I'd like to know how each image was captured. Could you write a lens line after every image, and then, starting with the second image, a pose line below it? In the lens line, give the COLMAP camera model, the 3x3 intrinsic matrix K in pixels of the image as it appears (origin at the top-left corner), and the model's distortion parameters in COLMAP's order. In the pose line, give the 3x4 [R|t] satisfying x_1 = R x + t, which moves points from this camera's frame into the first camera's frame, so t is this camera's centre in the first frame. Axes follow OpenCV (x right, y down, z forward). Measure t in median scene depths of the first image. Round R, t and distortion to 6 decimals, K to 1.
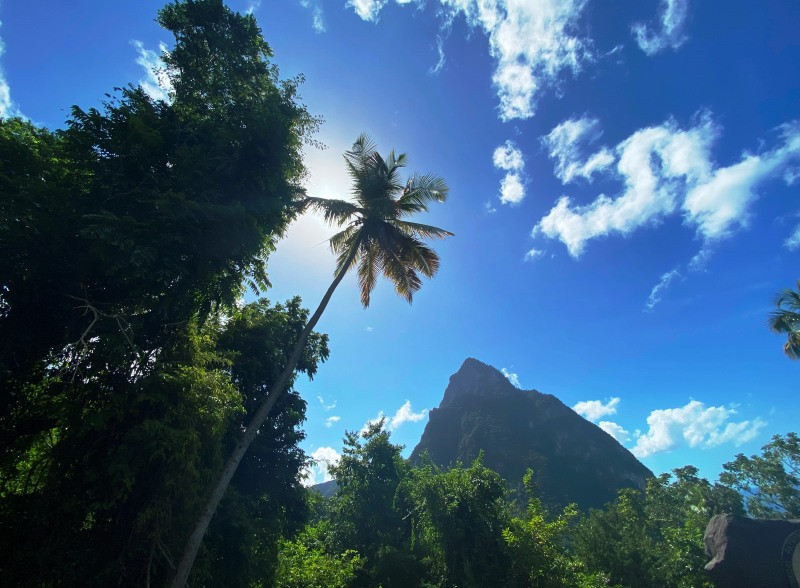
lens RADIAL K [[324.6, 0, 395.5], [0, 324.6, 291.4], [0, 0, 1]] dist [-0.000442, -0.003533]
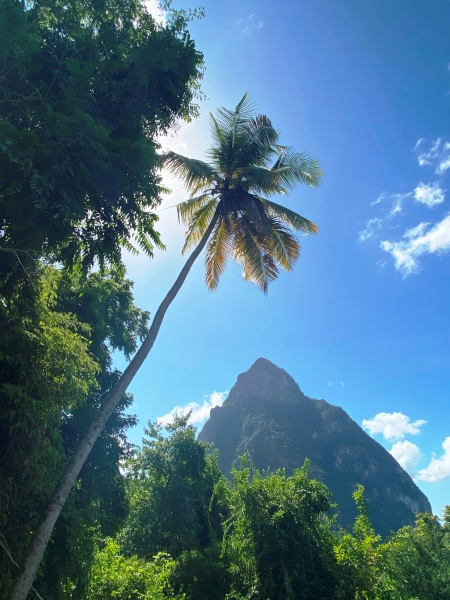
lens RADIAL K [[352.9, 0, 219.9], [0, 352.9, 289.9], [0, 0, 1]] dist [0.016112, -0.011072]
pose [[0.985471, 0.148839, 0.081814, -0.117408], [-0.151564, 0.988047, 0.028137, 0.017292], [-0.076648, -0.040129, 0.996250, 0.023332]]
